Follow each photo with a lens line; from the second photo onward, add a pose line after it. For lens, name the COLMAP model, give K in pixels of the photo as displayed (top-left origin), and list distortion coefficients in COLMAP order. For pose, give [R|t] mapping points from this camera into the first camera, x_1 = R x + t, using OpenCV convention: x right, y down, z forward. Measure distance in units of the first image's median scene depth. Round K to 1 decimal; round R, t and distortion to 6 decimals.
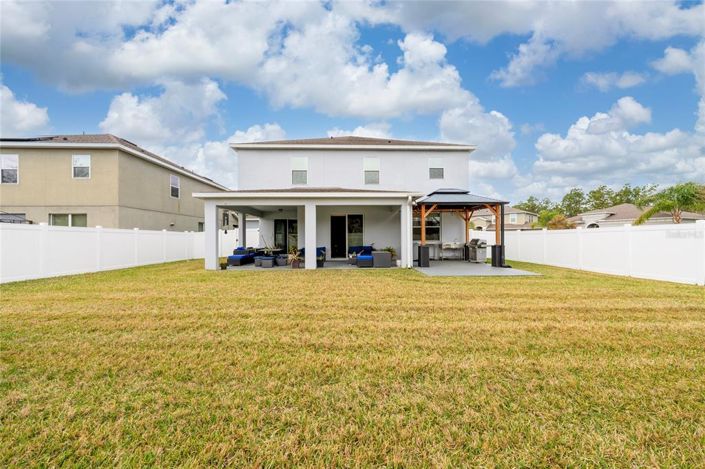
lens RADIAL K [[240.2, 0, 352.5], [0, 240.2, 234.5], [0, 0, 1]] dist [-0.000028, -0.000012]
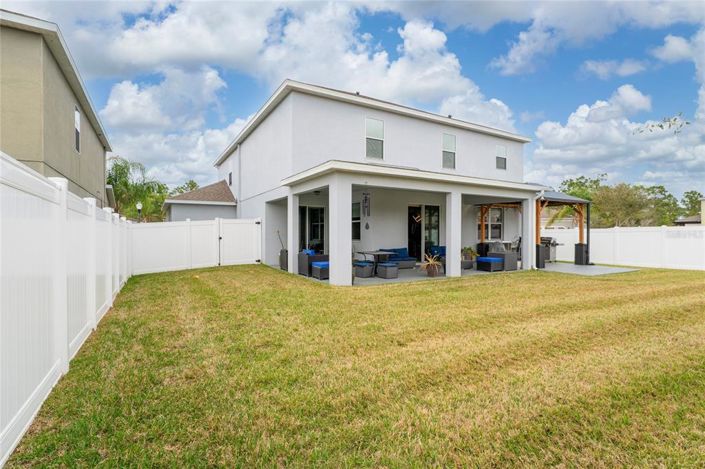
lens RADIAL K [[339.3, 0, 352.5], [0, 339.3, 234.5], [0, 0, 1]] dist [0.017056, 0.000052]
pose [[0.881275, 0.005527, 0.472571, -0.734281], [-0.010755, 0.999907, 0.008362, 0.003784], [-0.472481, -0.012452, 0.881253, 0.152954]]
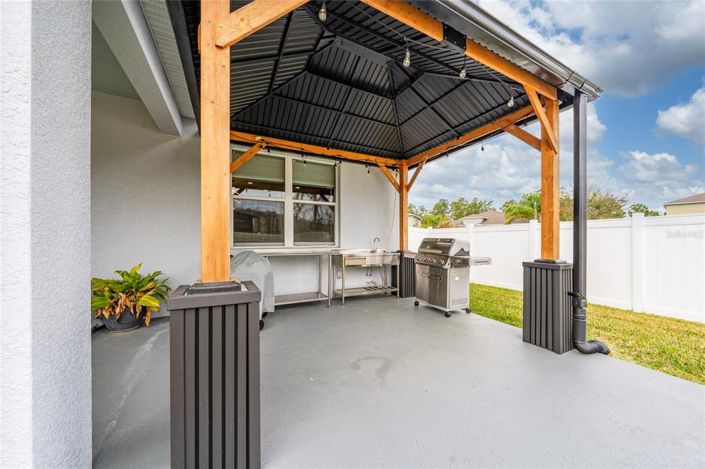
lens RADIAL K [[244.4, 0, 353.2], [0, 244.4, 240.7], [0, 0, 1]] dist [-0.000092, -0.000021]
pose [[0.907771, 0.002762, 0.419458, 0.242696], [-0.007104, 0.999936, 0.008791, 0.016808], [-0.419407, -0.010960, 0.907732, 0.680317]]
